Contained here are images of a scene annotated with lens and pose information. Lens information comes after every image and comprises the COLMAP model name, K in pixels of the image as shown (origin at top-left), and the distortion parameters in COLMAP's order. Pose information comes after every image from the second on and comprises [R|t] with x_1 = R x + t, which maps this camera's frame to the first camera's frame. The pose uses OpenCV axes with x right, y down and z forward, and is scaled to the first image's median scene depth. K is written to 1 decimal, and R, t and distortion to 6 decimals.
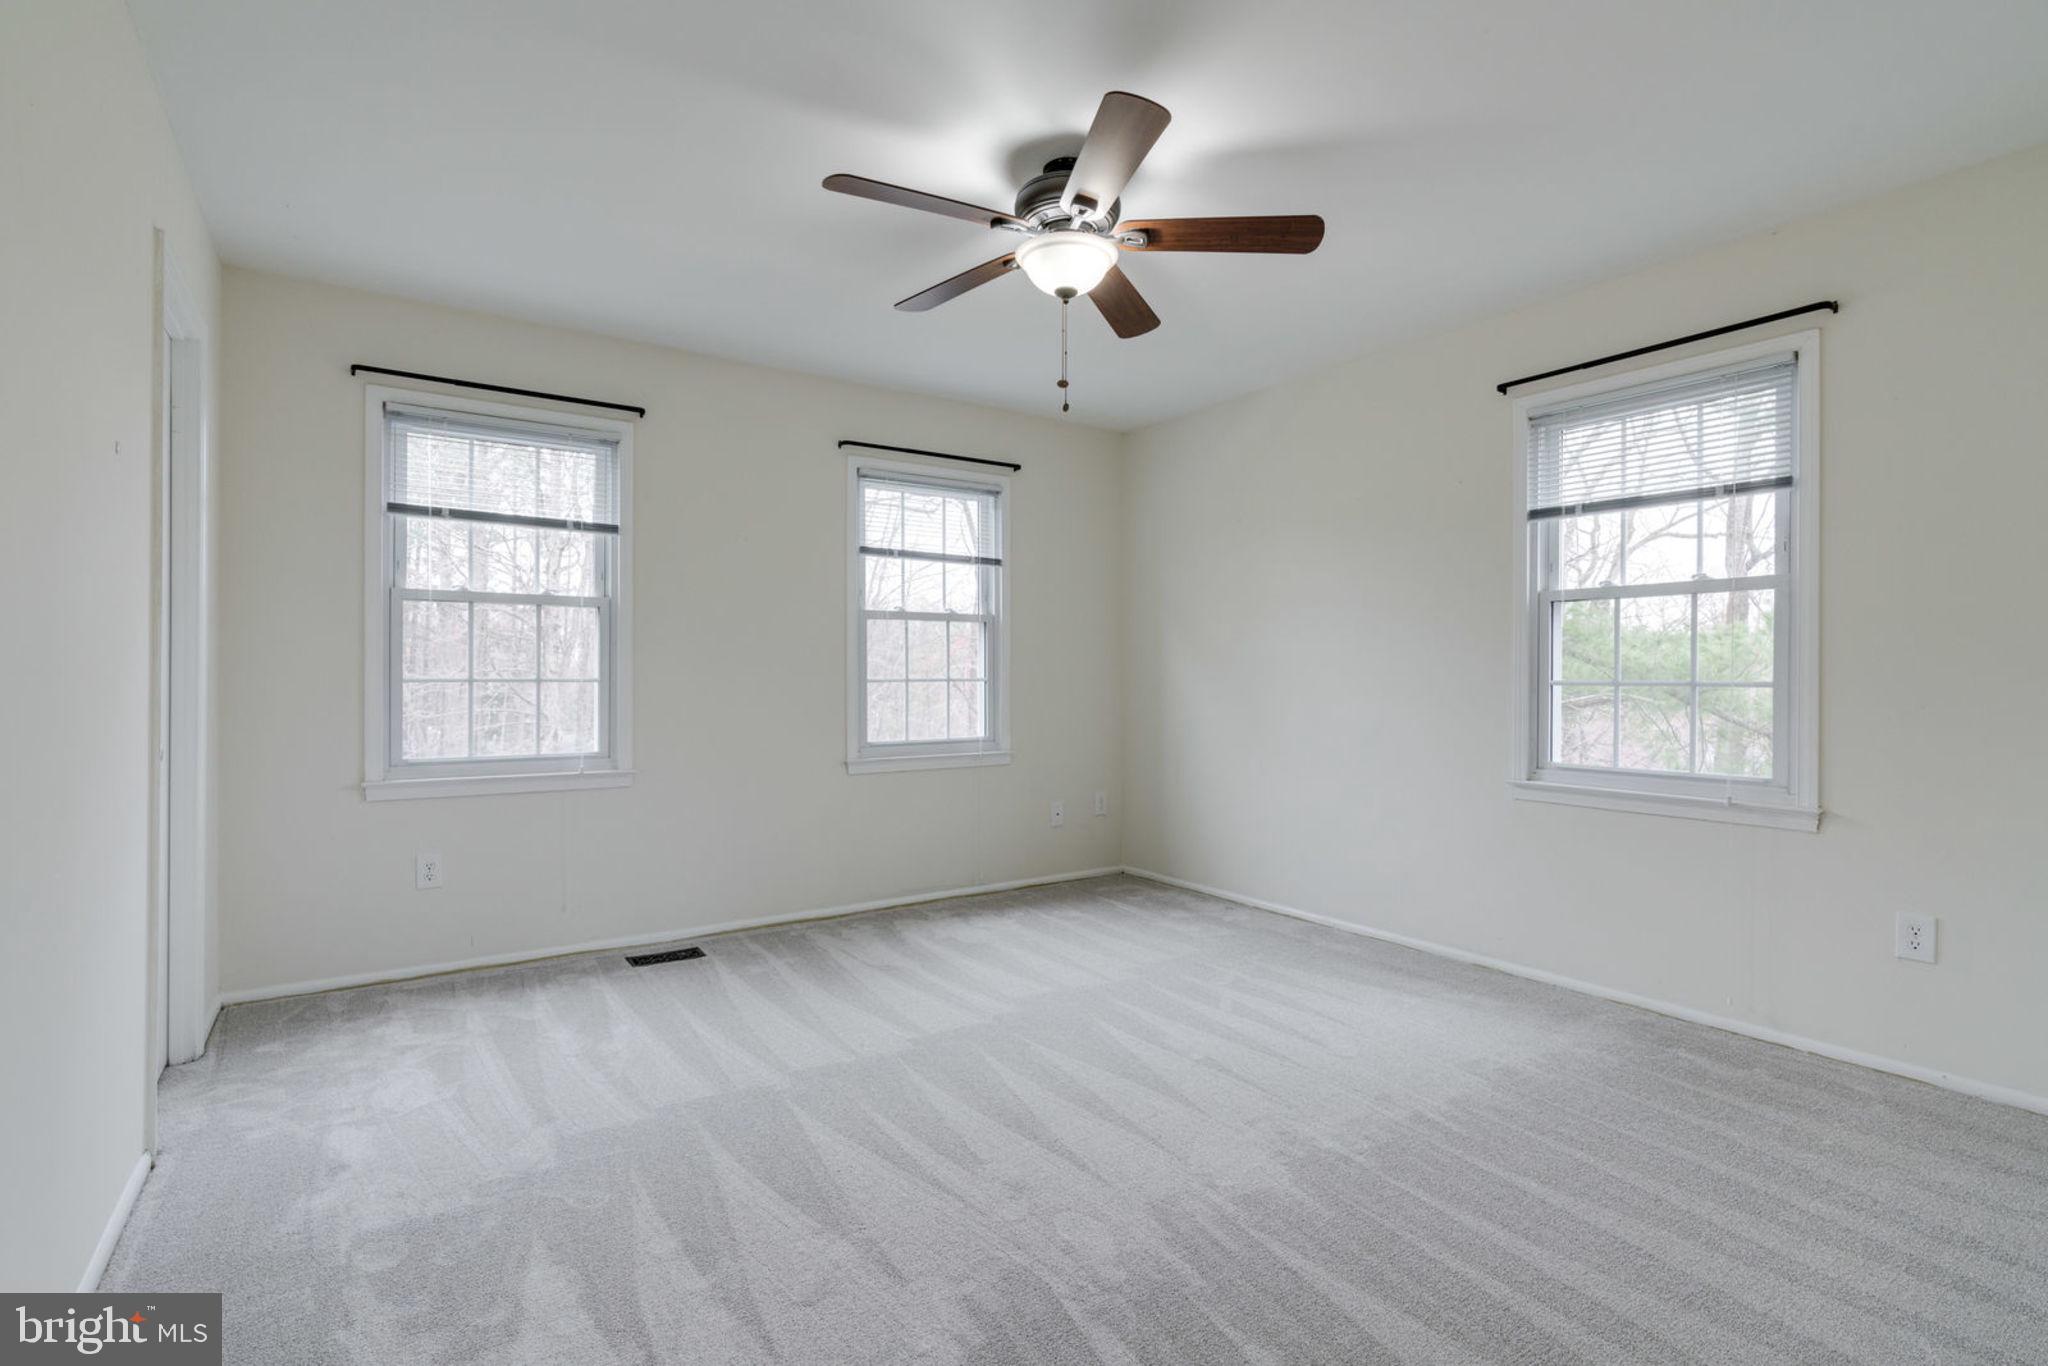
lens RADIAL K [[1001.7, 0, 1031.3], [0, 1001.7, 677.9], [0, 0, 1]] dist [-0.009528, 0.007118]
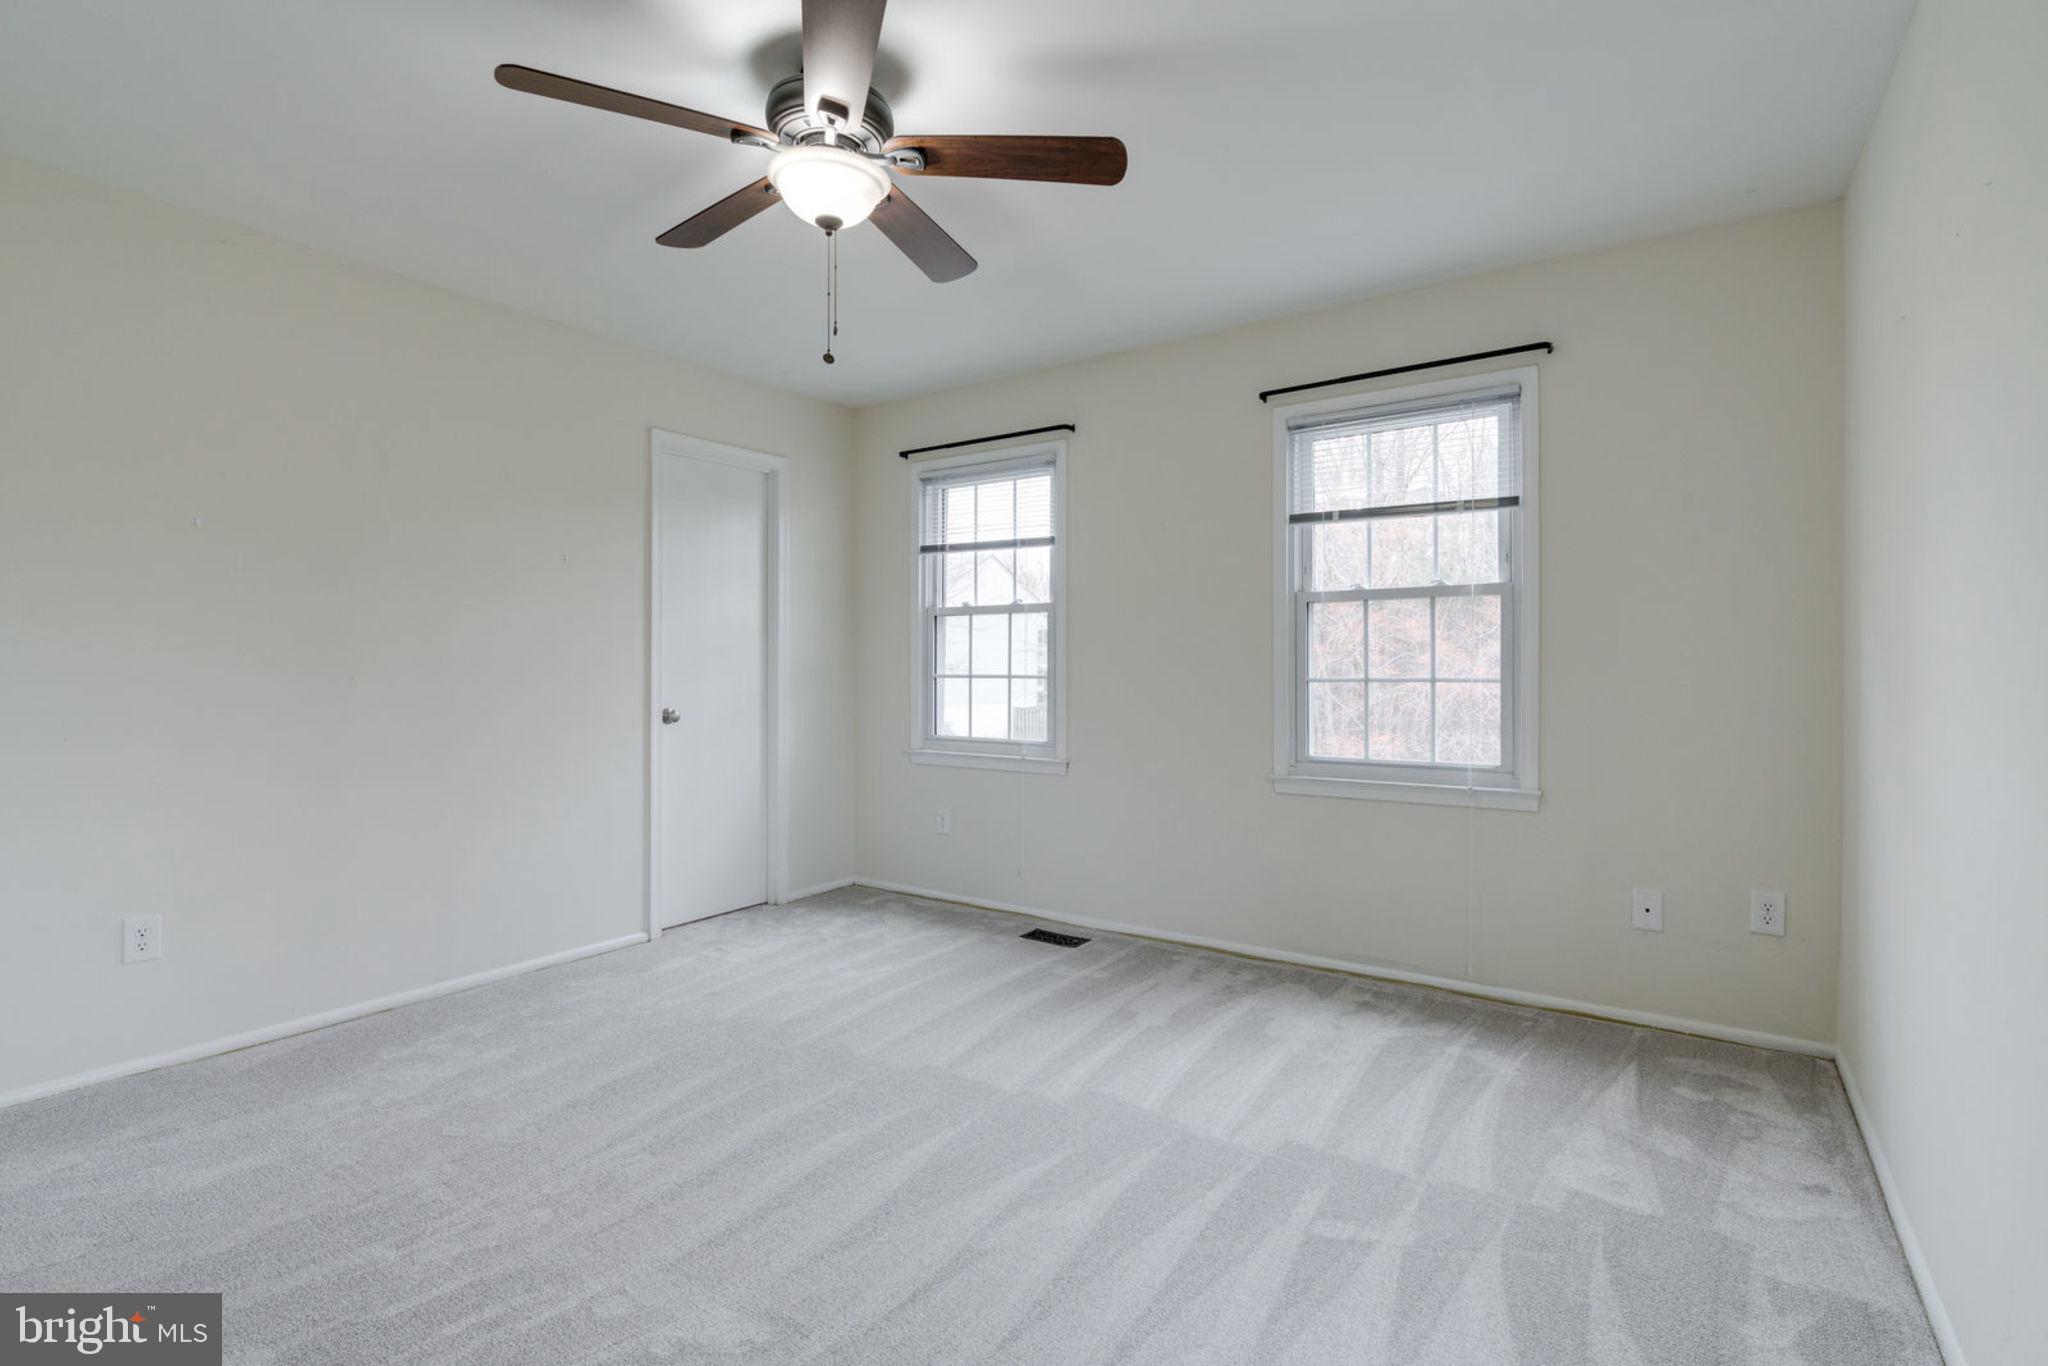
lens RADIAL K [[1001.7, 0, 1013.3], [0, 1001.7, 656.7], [0, 0, 1]] dist [-0.009528, 0.007118]
pose [[0.318083, -0.007037, -0.948037, 0.517956], [-0.000202, 0.999972, -0.007491, -0.009793], [0.948063, 0.002574, 0.318072, 0.507758]]
